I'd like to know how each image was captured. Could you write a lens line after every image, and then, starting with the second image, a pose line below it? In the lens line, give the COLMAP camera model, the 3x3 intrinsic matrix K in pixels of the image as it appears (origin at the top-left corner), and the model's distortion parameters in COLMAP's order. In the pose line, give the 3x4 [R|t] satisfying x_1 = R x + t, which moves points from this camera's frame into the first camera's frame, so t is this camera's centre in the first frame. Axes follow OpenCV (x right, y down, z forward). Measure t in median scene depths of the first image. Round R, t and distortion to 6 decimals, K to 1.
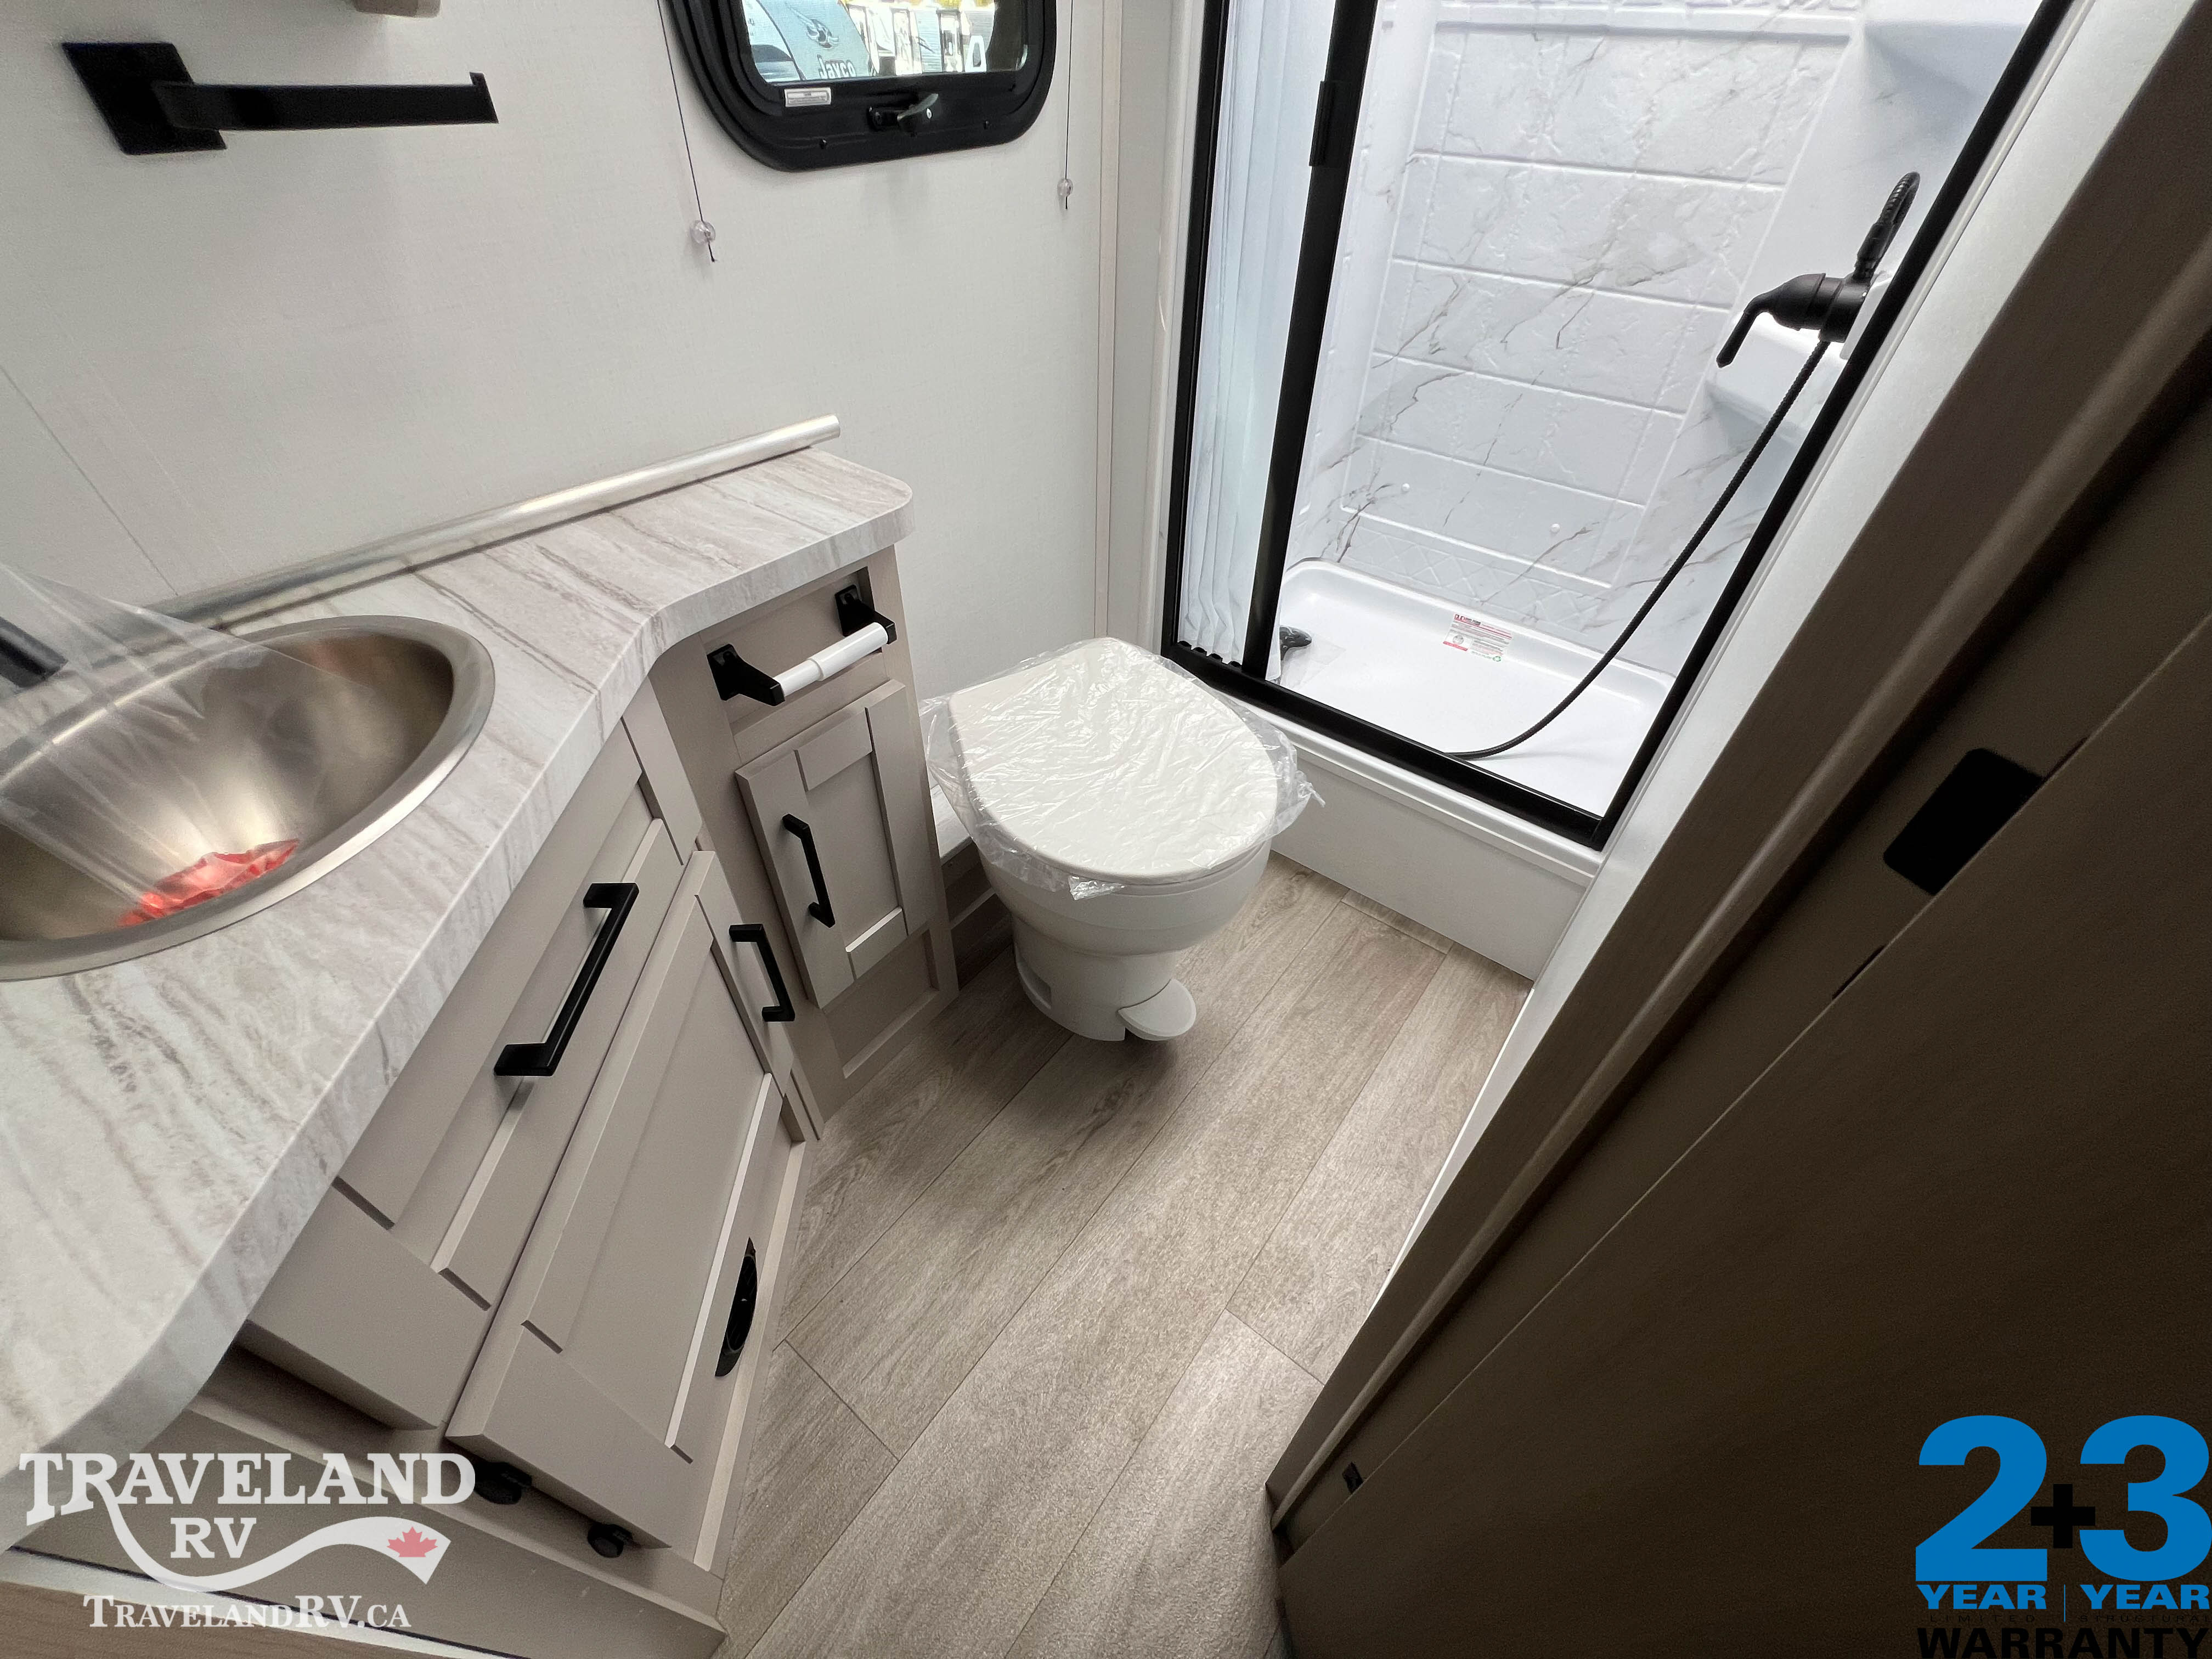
lens RADIAL K [[890.2, 0, 1107.5], [0, 890.2, 830.4], [0, 0, 1]] dist [-0.002658, 0.001352]
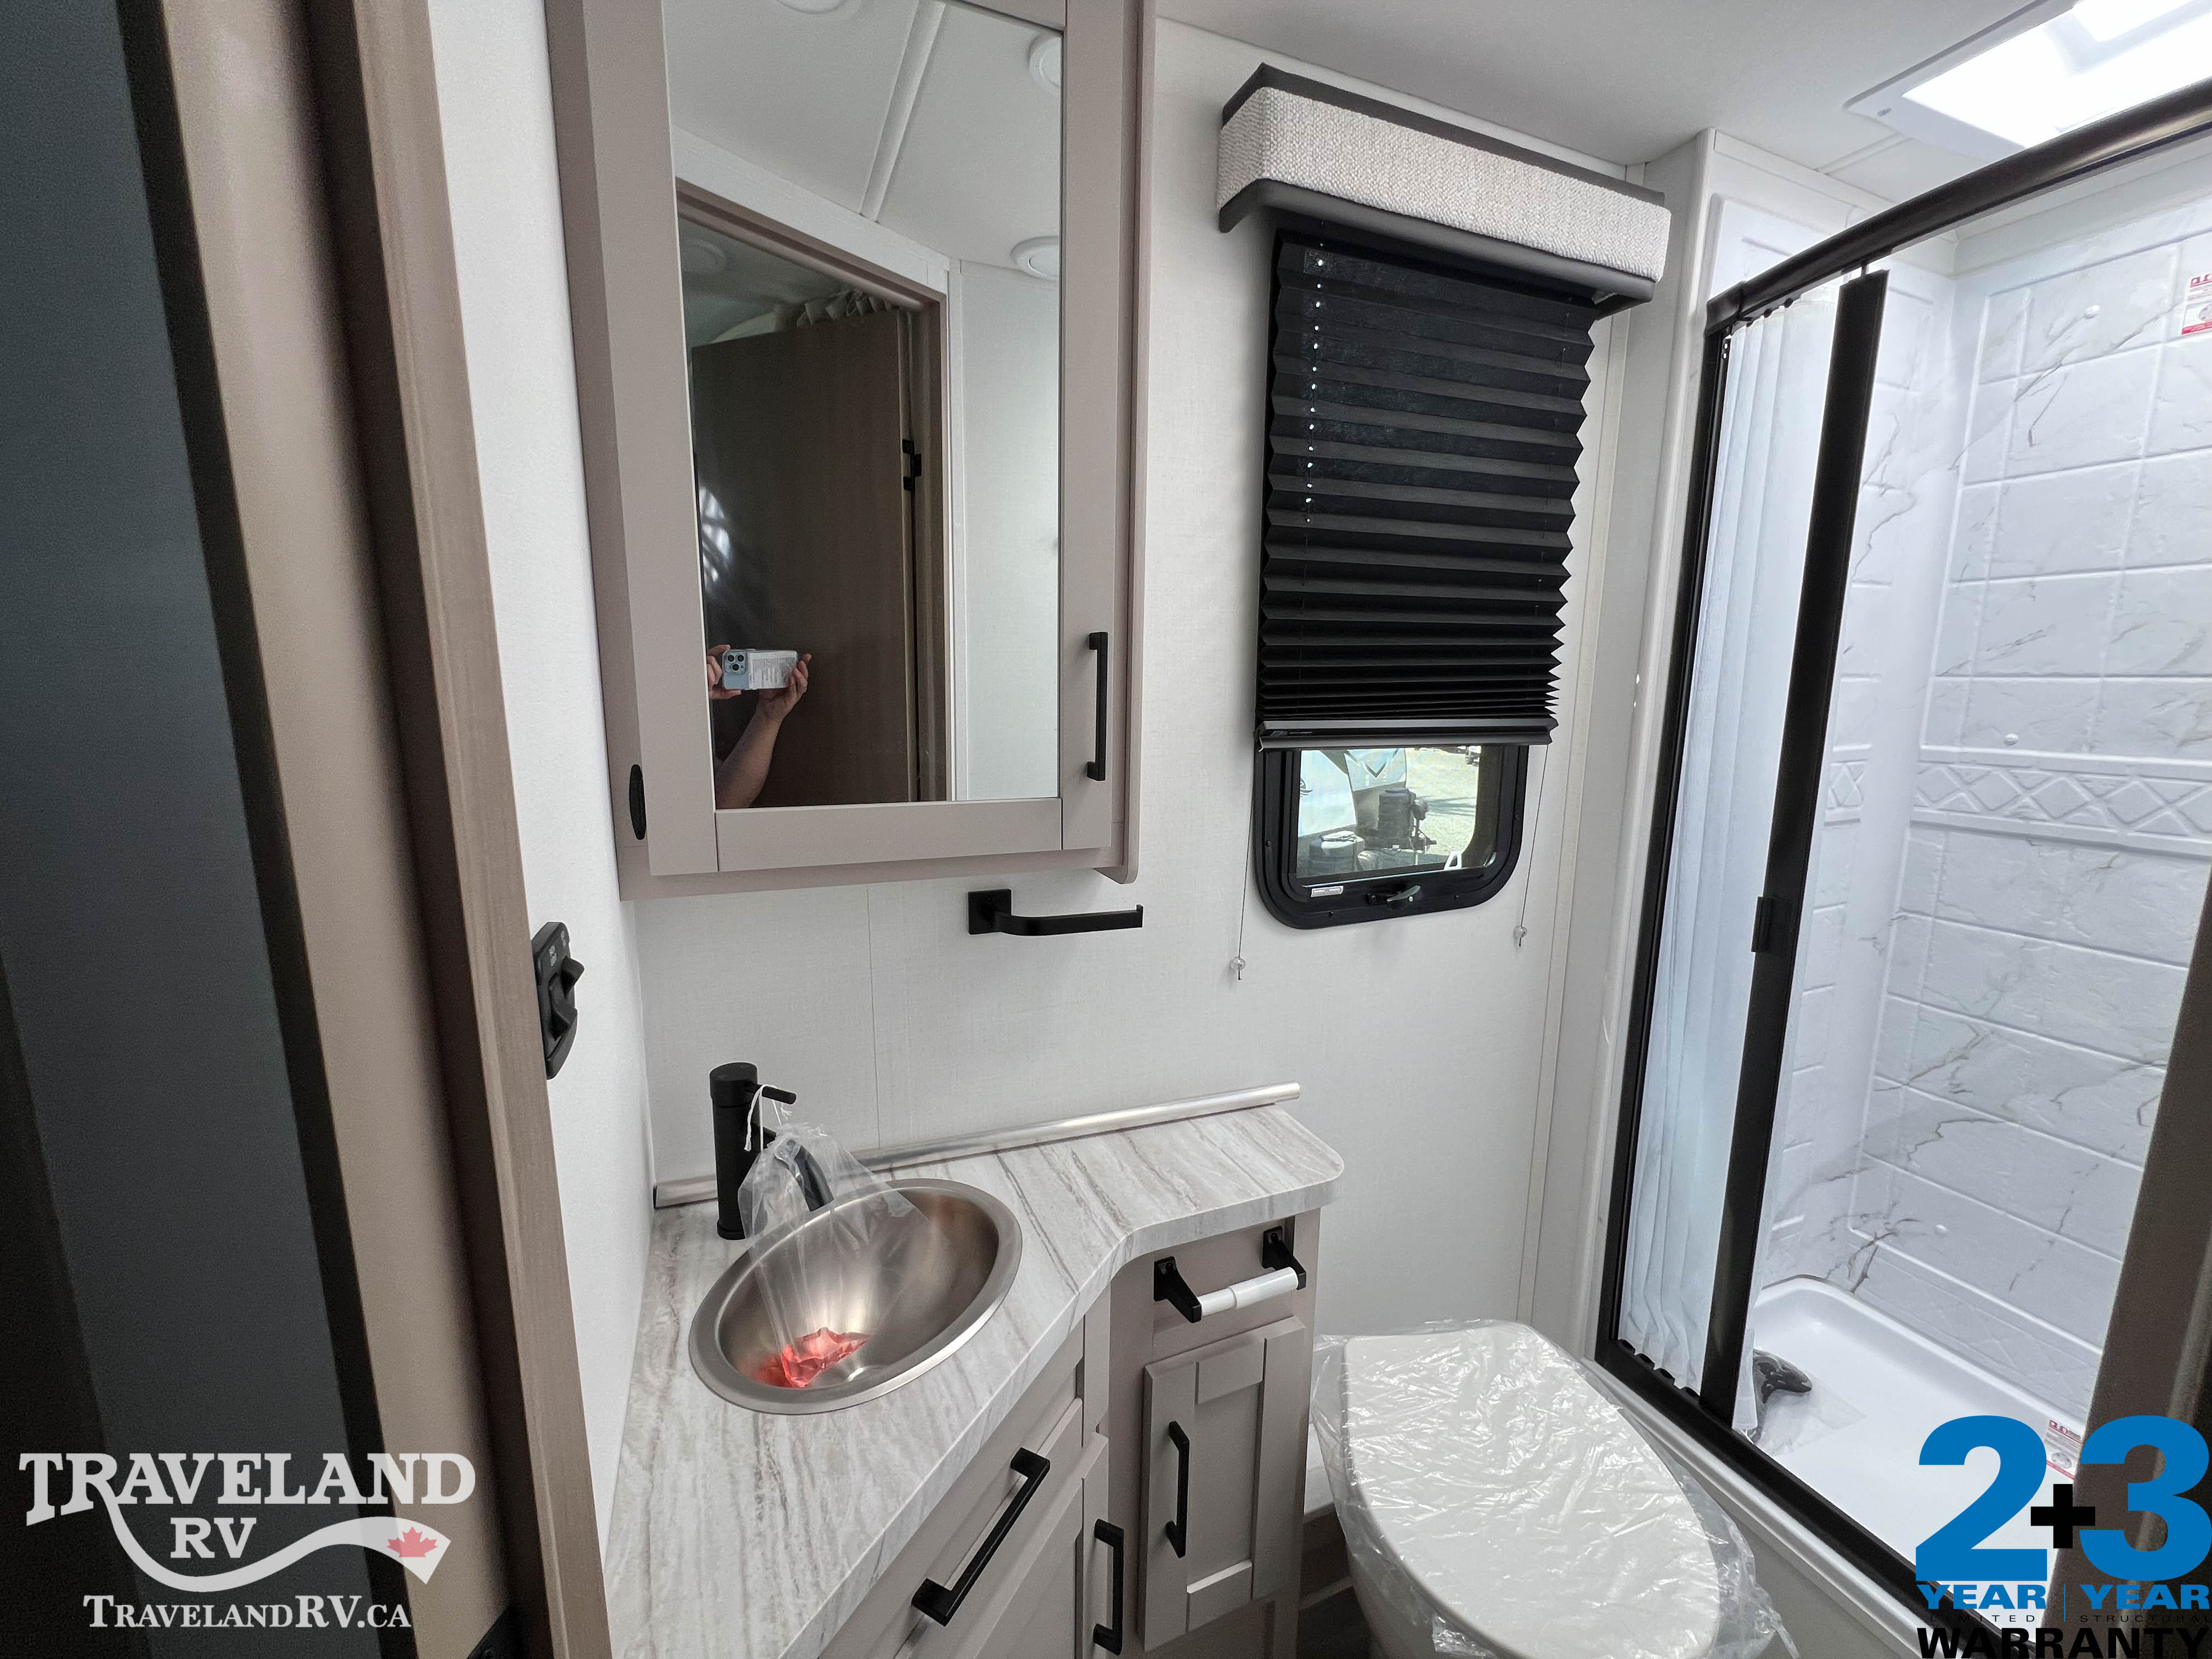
lens RADIAL K [[889.0, 0, 1106.0], [0, 889.0, 828.9], [0, 0, 1]] dist [-0.005571, 0.001812]
pose [[0.869488, 0.066917, -0.489401, 0.051894], [-0.328475, 0.818297, -0.471693, -0.064240], [0.368912, 0.570887, 0.733480, -0.236054]]
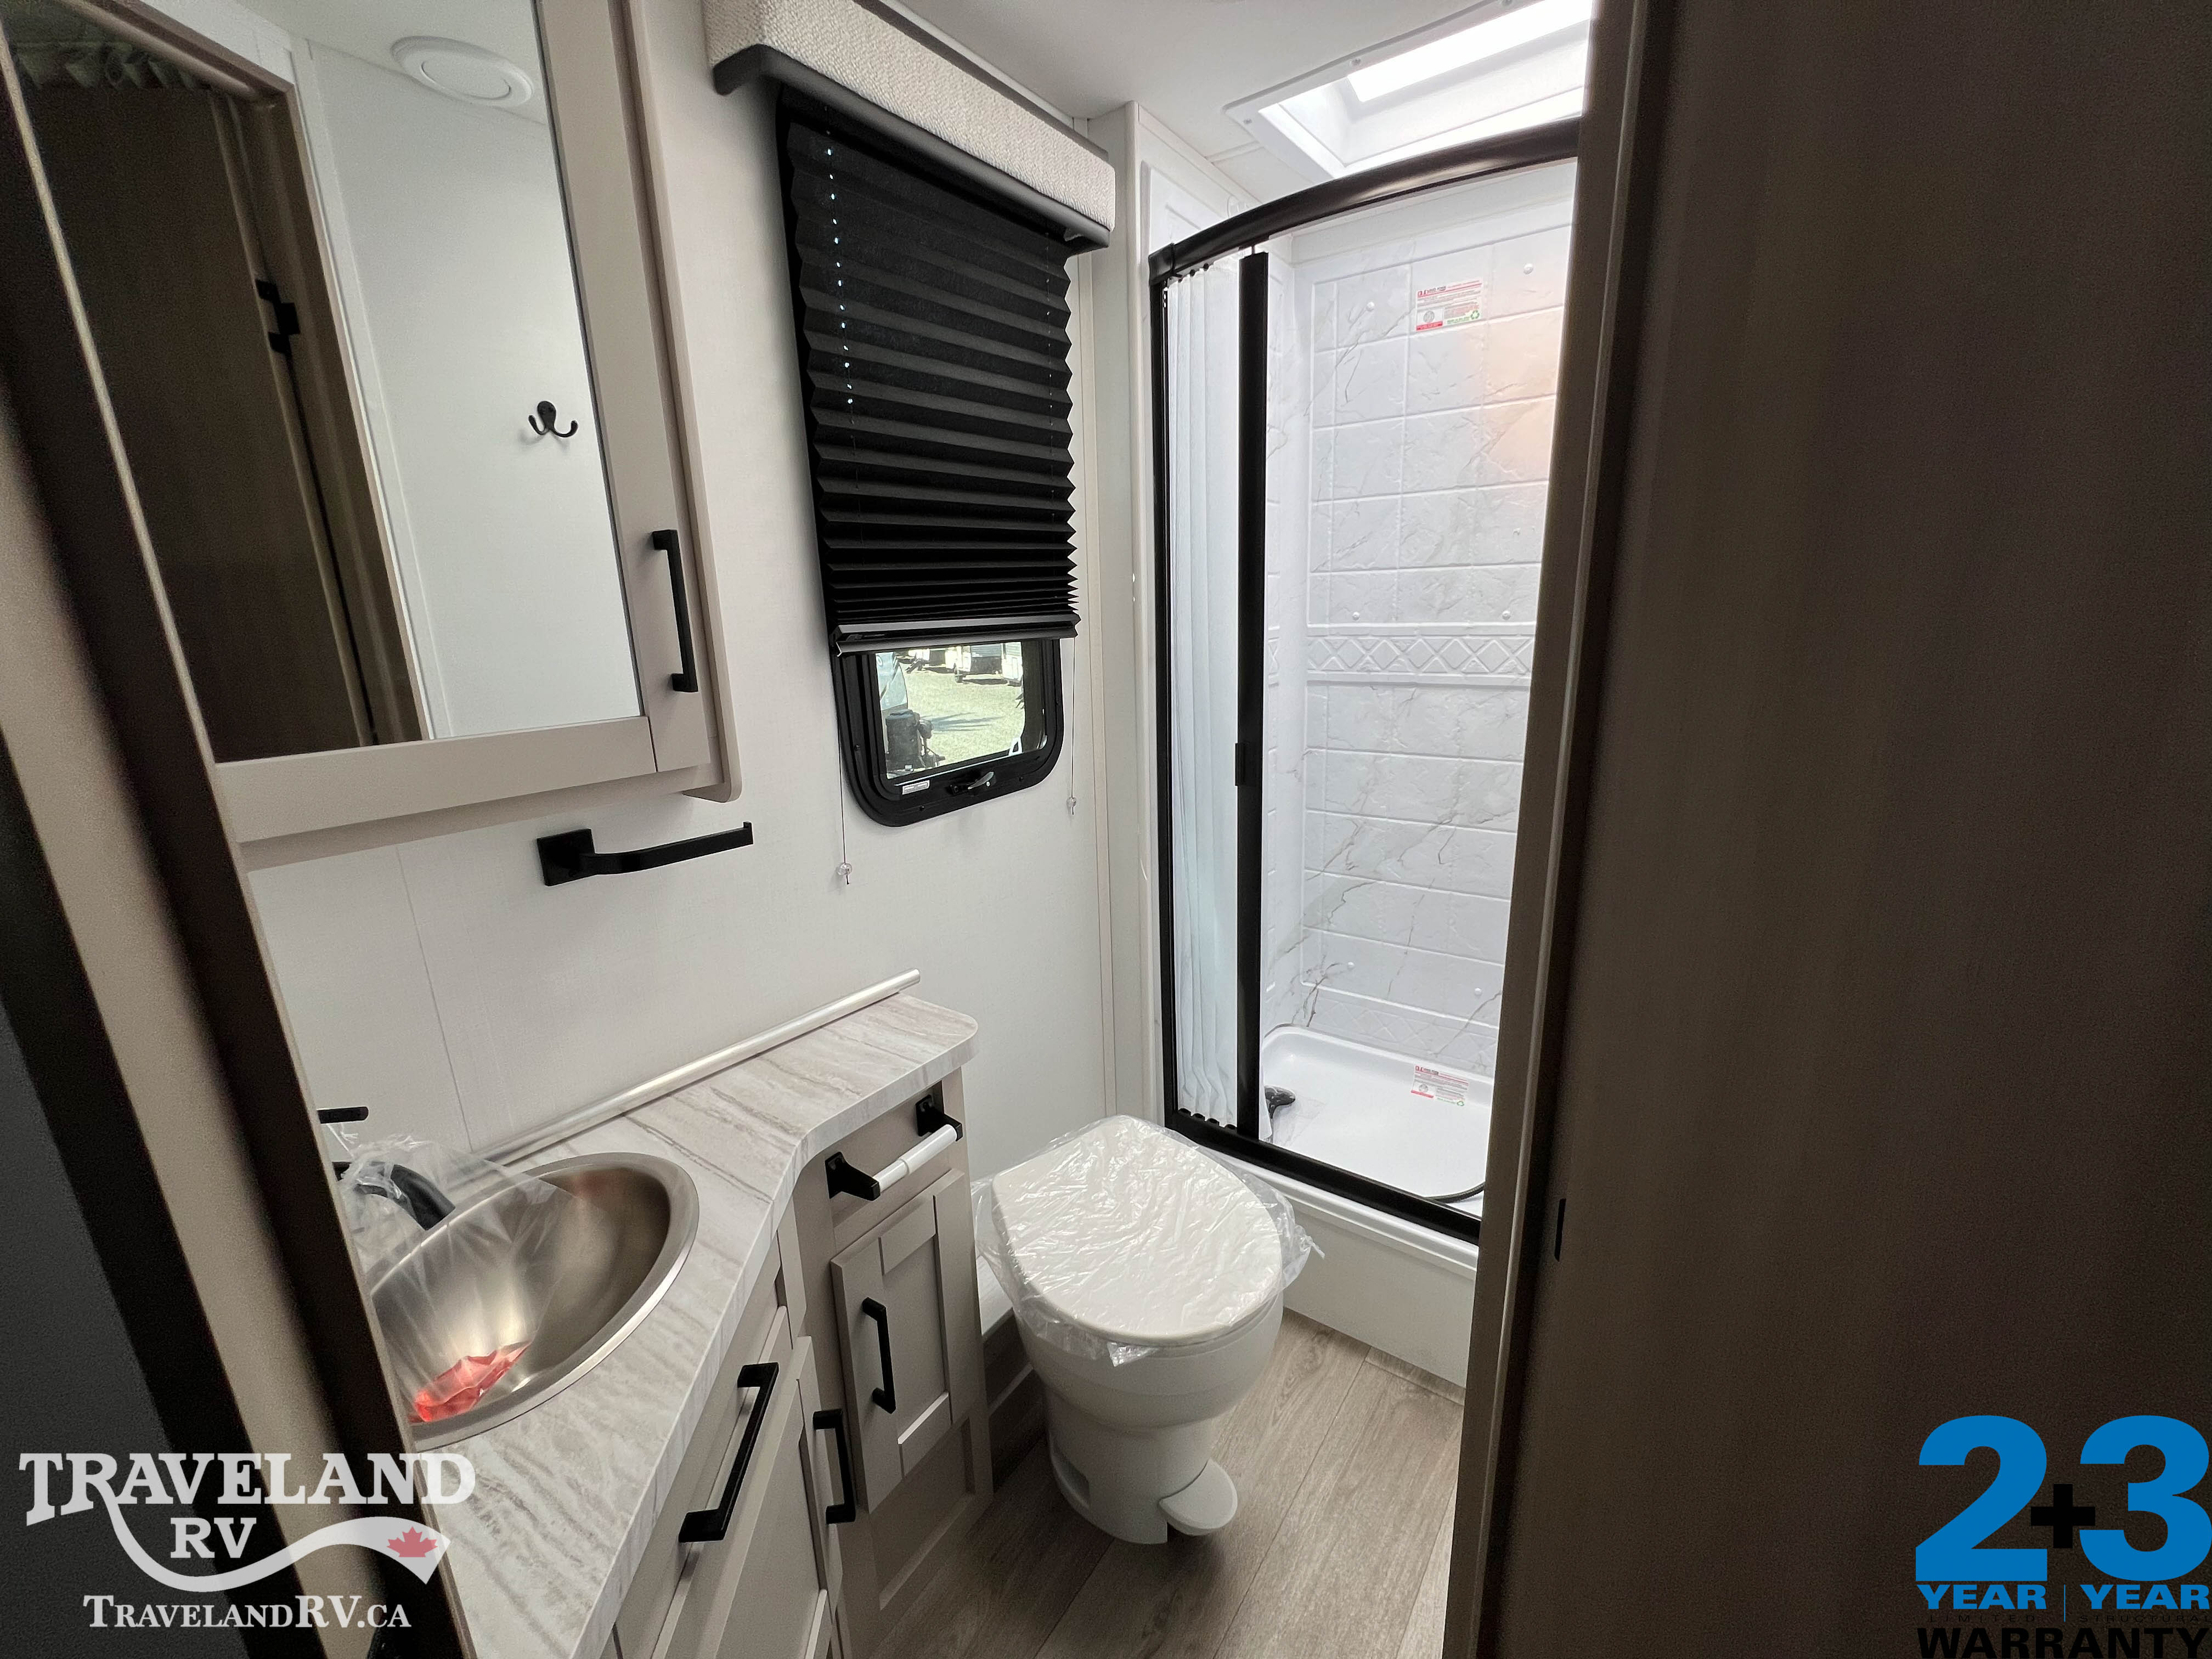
lens RADIAL K [[889.0, 0, 1108.1], [0, 889.0, 827.9], [0, 0, 1]] dist [-0.005571, 0.001812]
pose [[0.997818, -0.060444, 0.026579, -0.031511], [0.065797, 0.876439, -0.476996, 0.015669], [0.005537, 0.477704, 0.878503, -0.284667]]
